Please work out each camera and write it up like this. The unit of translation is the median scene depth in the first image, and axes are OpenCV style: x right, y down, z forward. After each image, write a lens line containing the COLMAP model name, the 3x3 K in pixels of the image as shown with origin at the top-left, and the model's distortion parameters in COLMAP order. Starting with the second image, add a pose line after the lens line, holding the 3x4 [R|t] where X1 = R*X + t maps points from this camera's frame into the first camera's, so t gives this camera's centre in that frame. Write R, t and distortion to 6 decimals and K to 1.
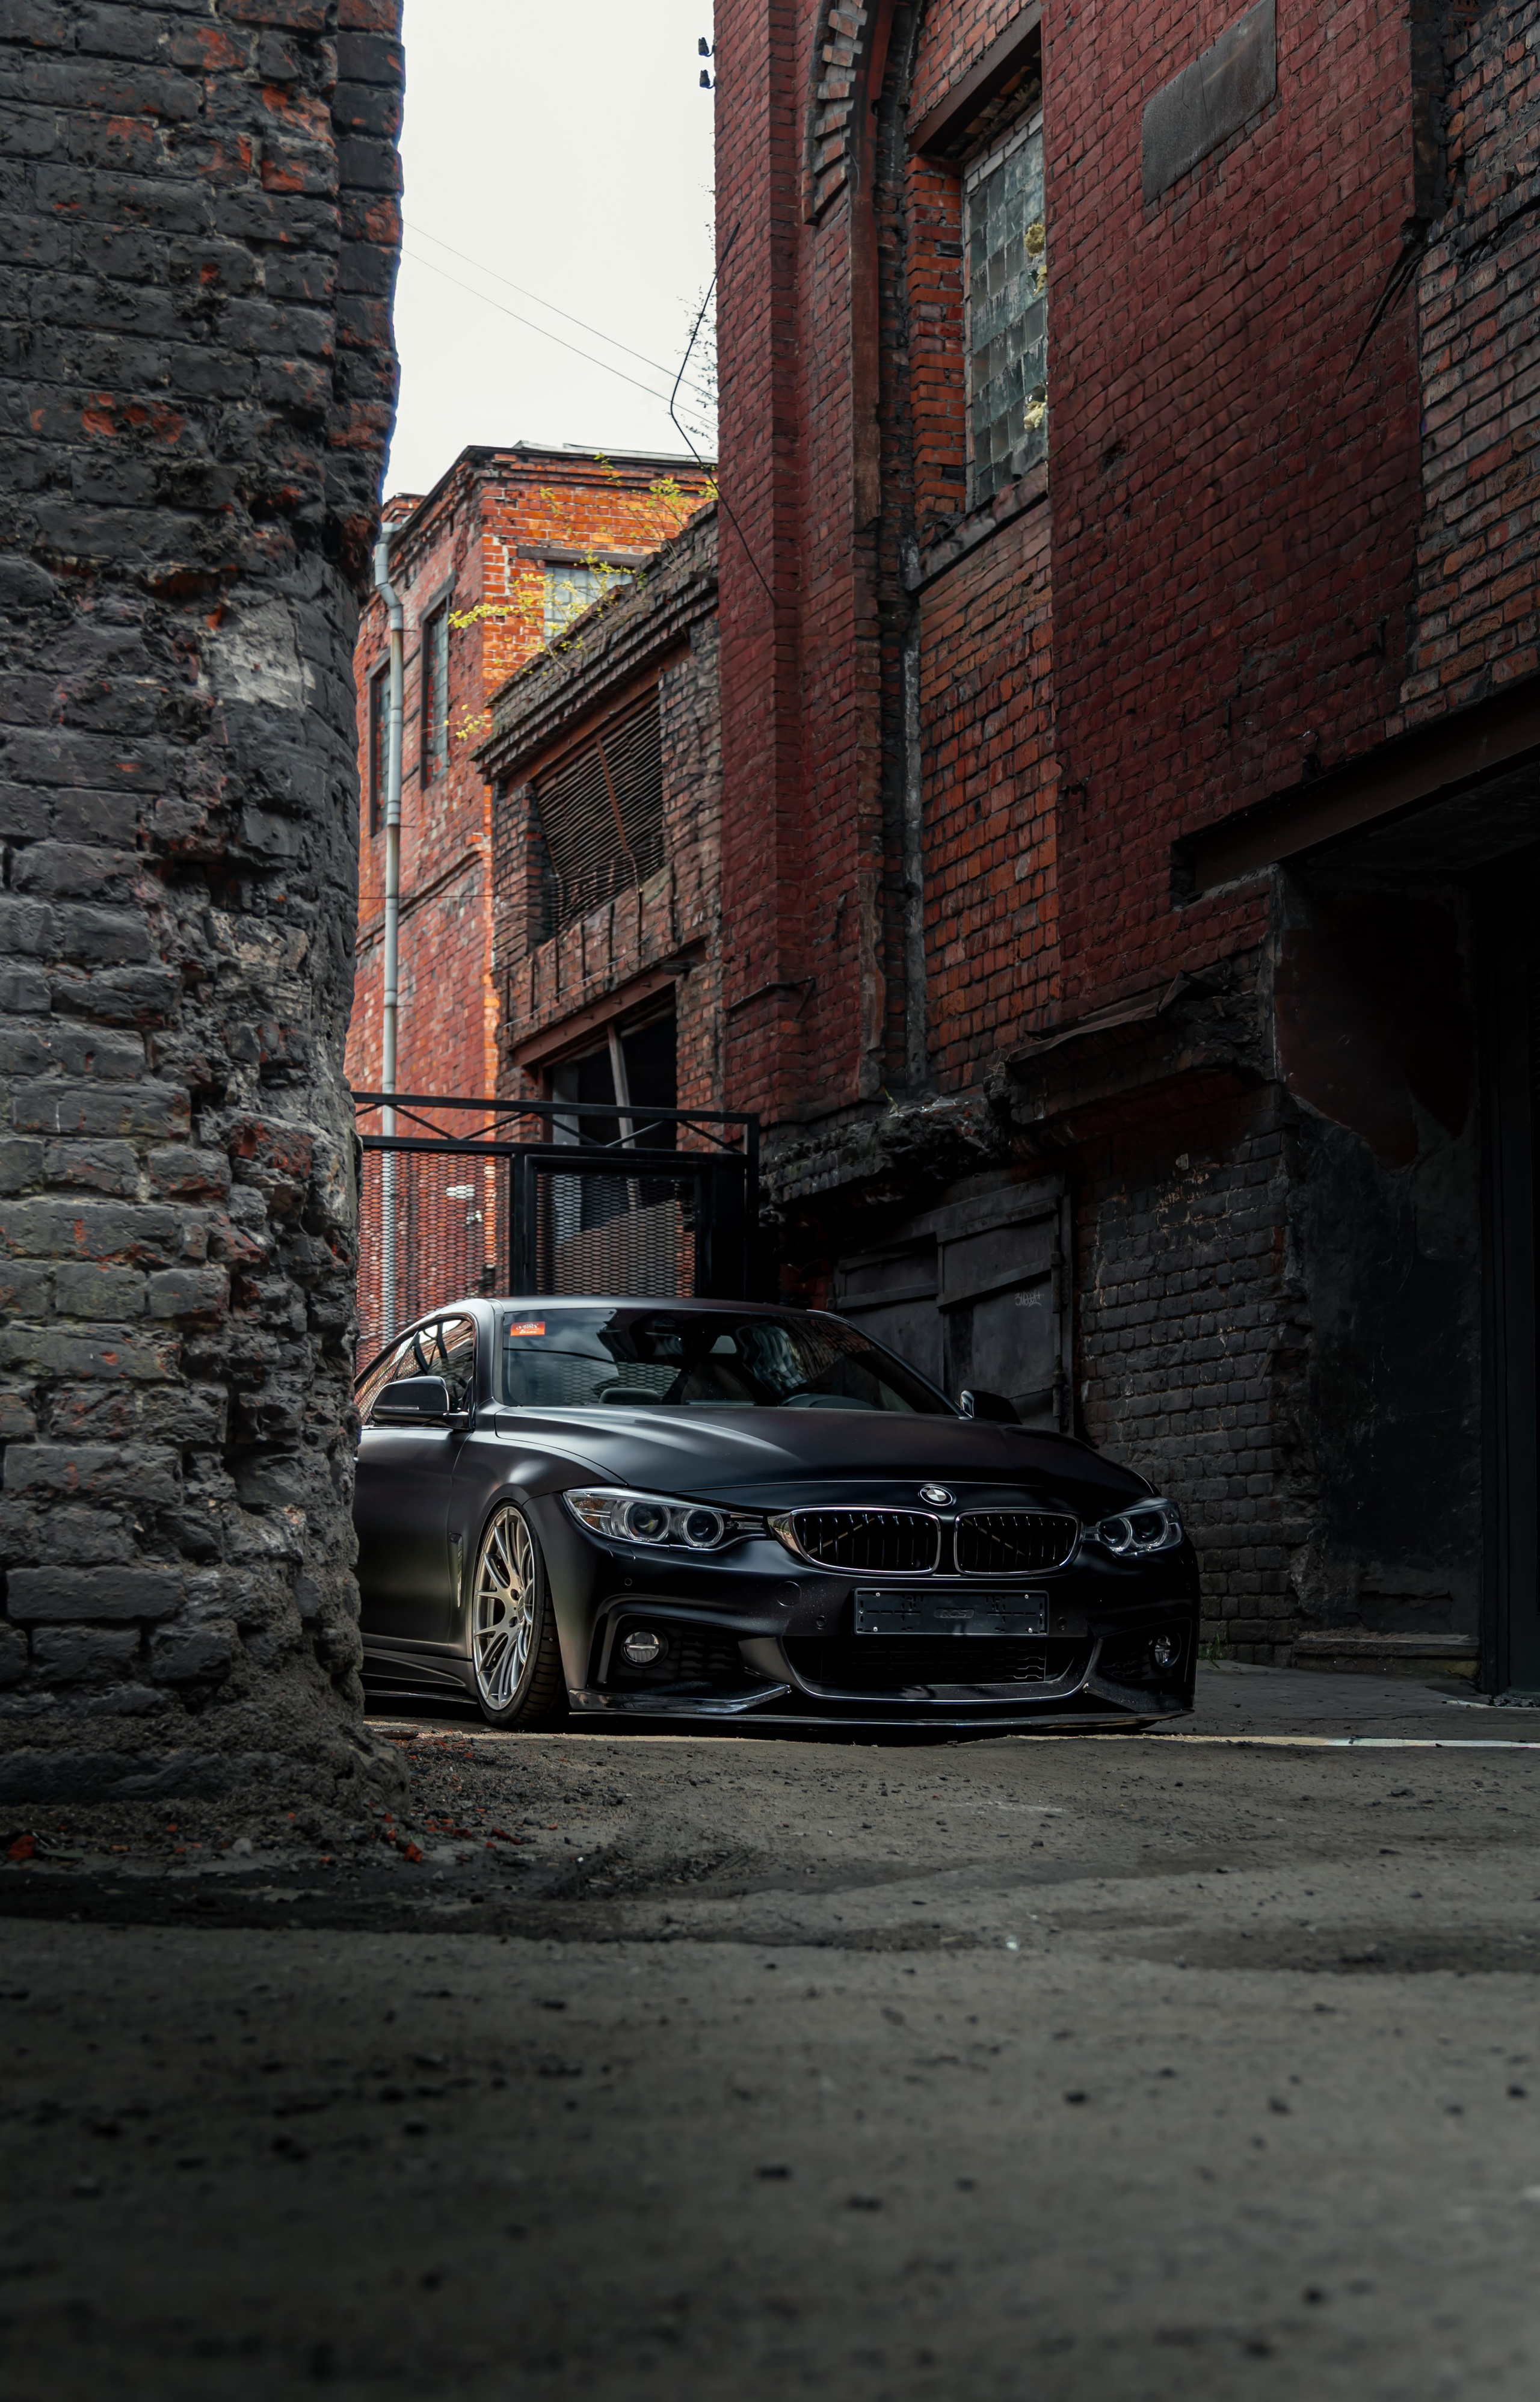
lens RADIAL K [[3486.1, 0, 693.1], [0, 3486.1, 1271.6], [0, 0, 1]] dist [0.007486, 0.019258]
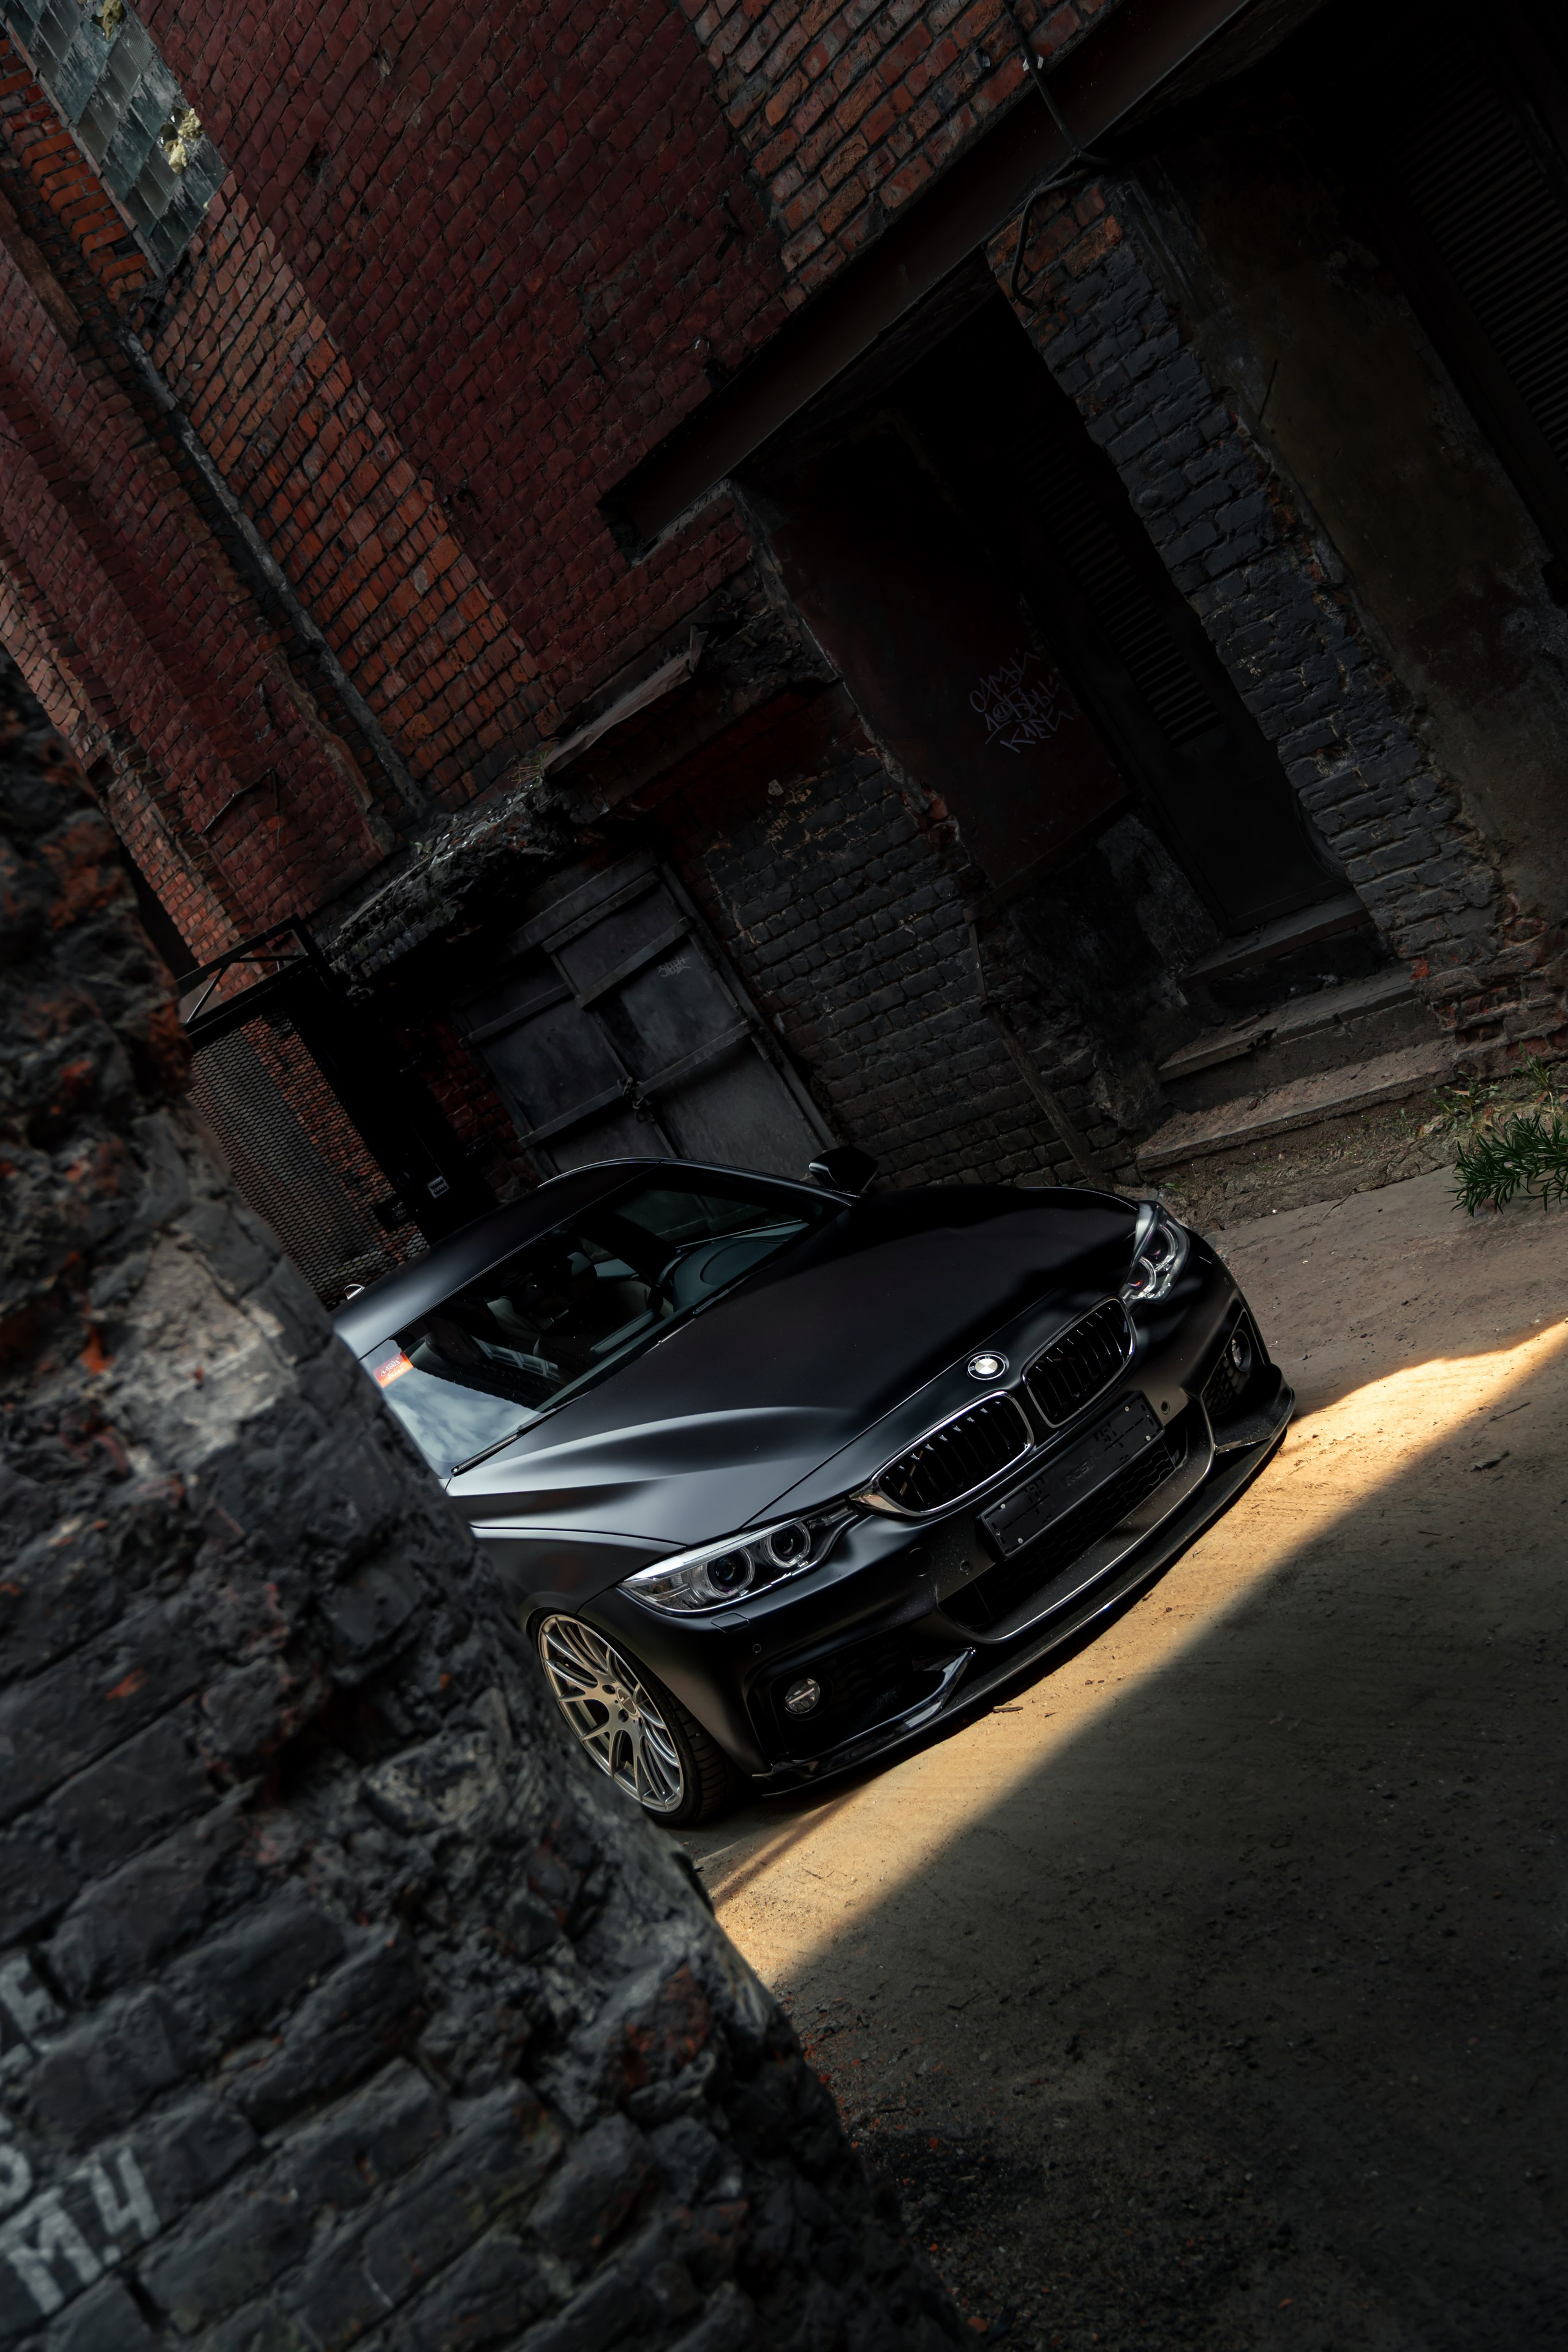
lens RADIAL K [[2817.3, 0, 784.0], [0, 2817.3, 1176.0], [0, 0, 1]] dist [-0.008181, 0.069868]
pose [[0.835953, -0.525996, 0.156558, -0.044163], [0.494272, 0.845578, 0.201727, -0.108054], [-0.238490, -0.091252, 0.966848, 0.237948]]
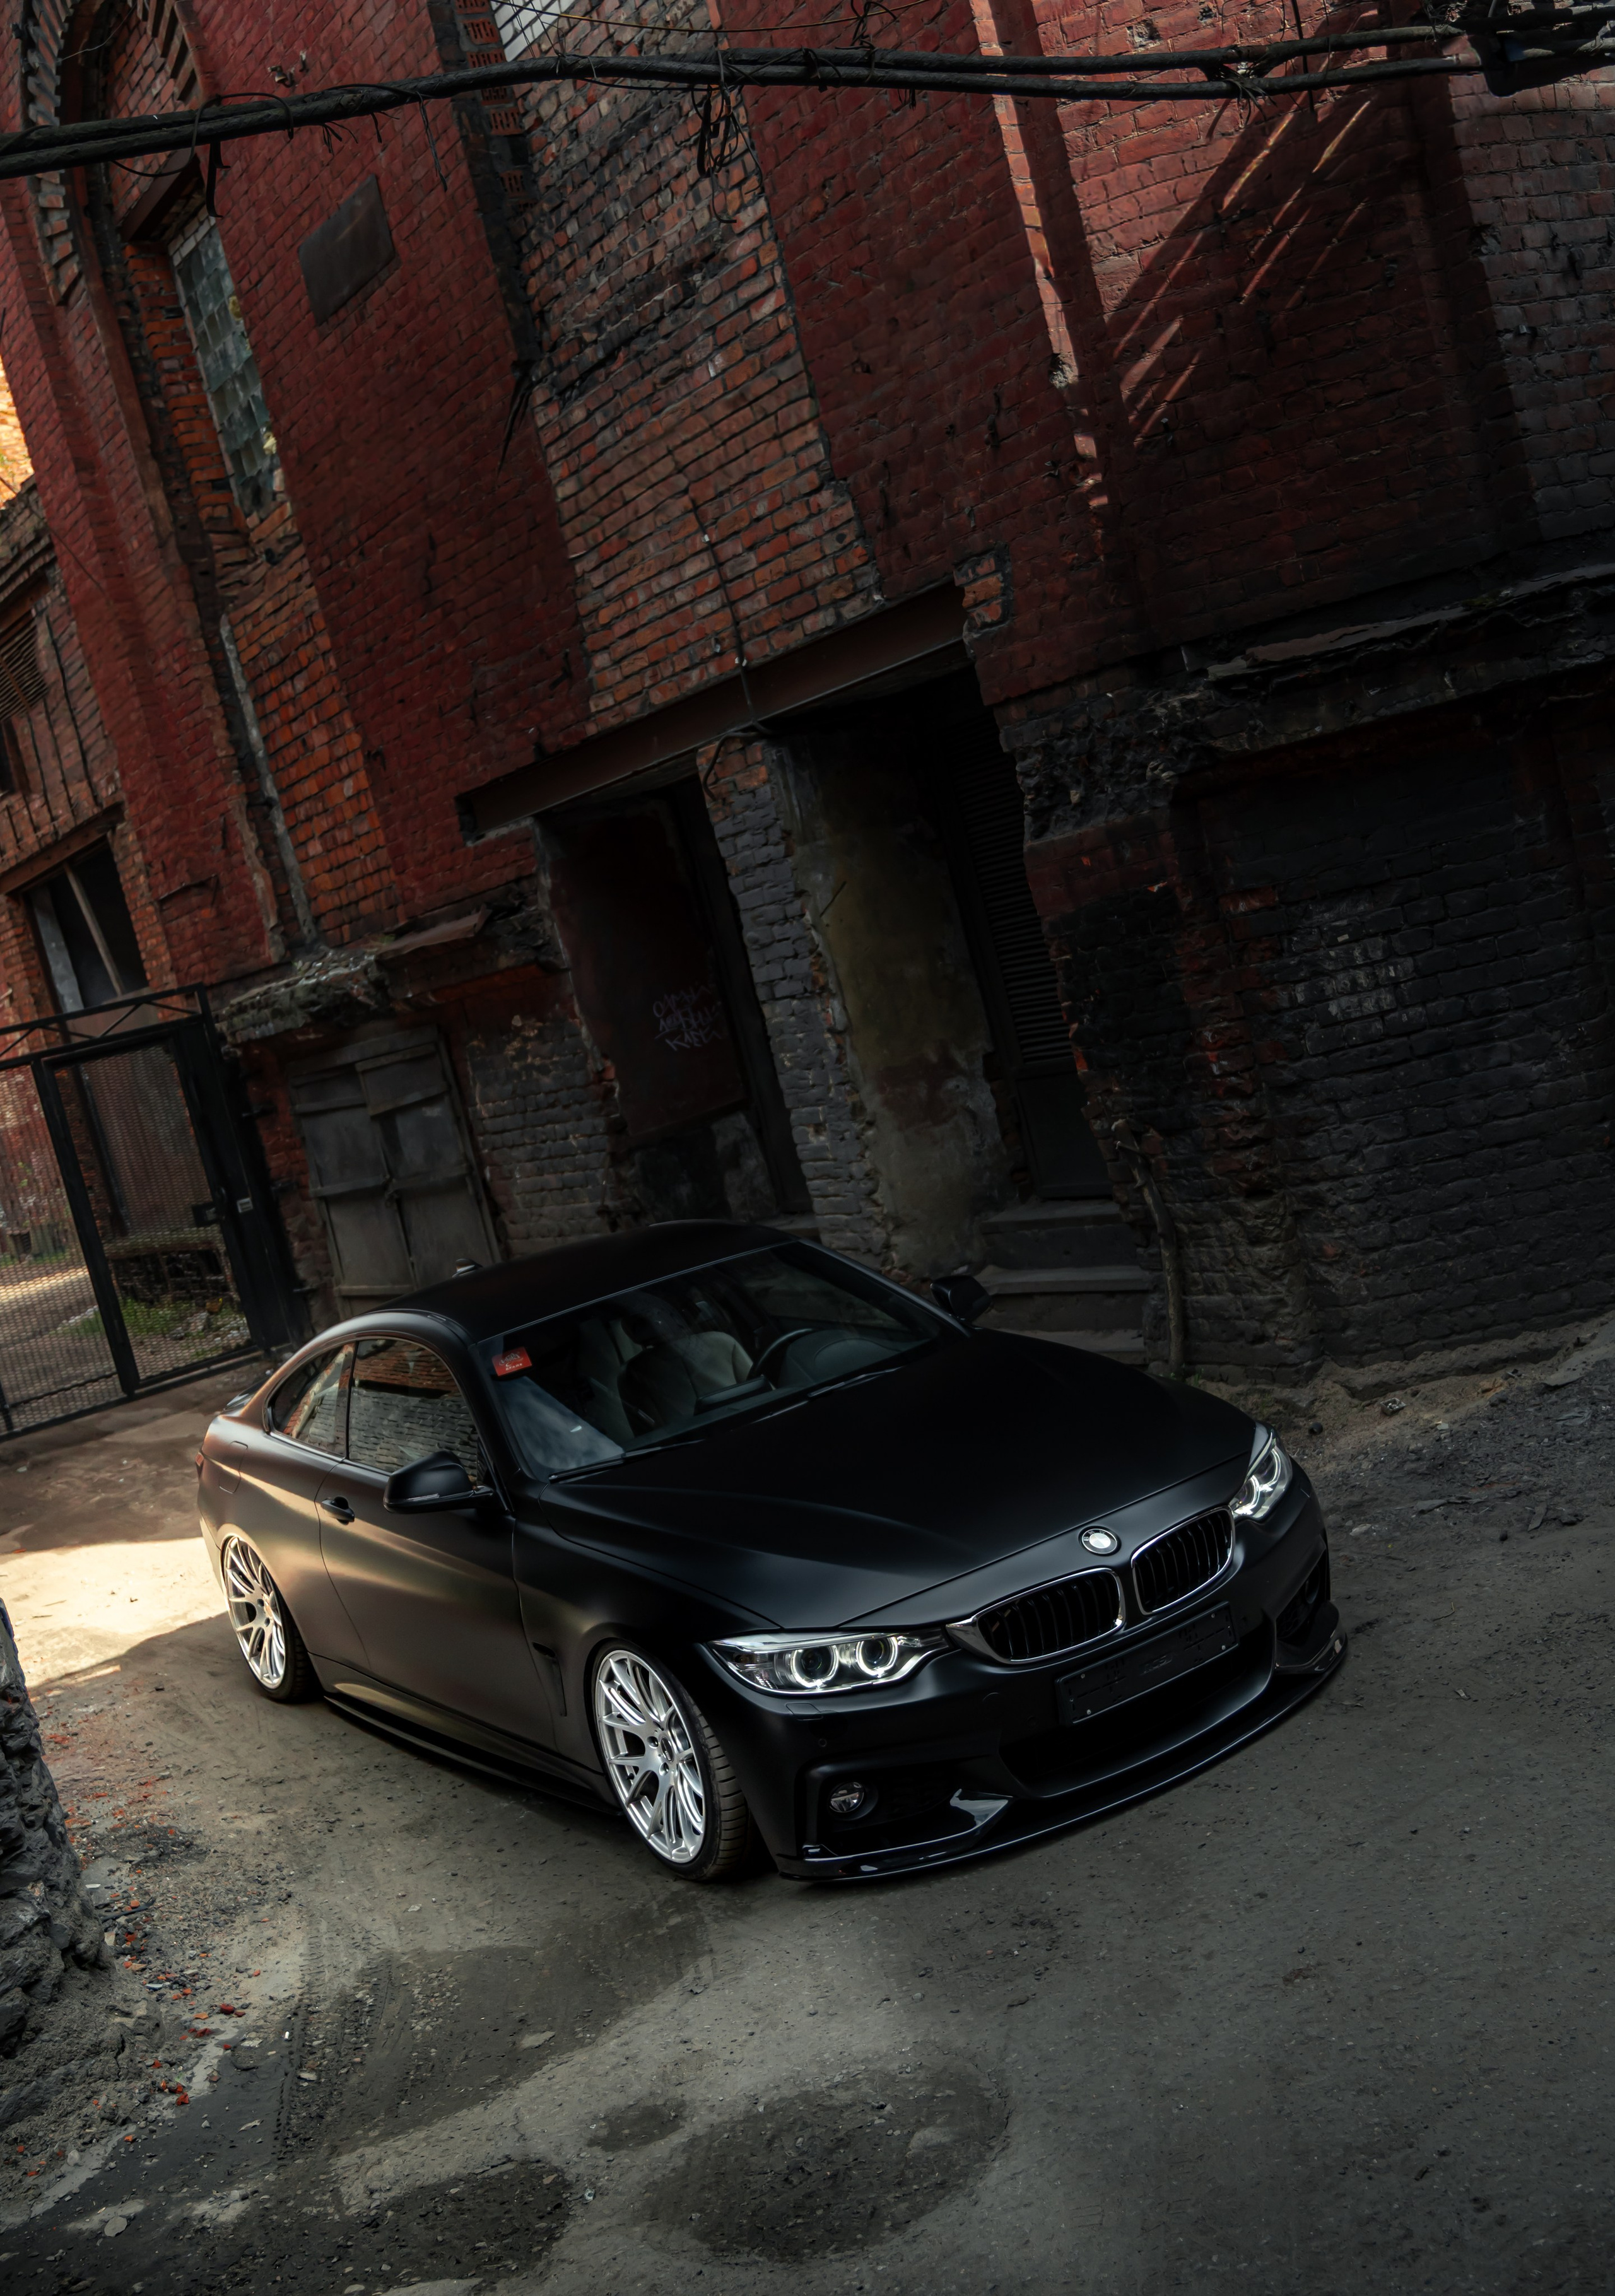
lens RADIAL K [[2511.9, 0, 815.0], [0, 2511.9, 1207.0], [0, 0, 1]] dist [-0.024404, 0.046516]
pose [[0.942575, -0.258742, 0.211198, 0.020852], [0.216829, 0.955018, 0.202301, -0.153759], [-0.254041, -0.144890, 0.956279, -0.024864]]
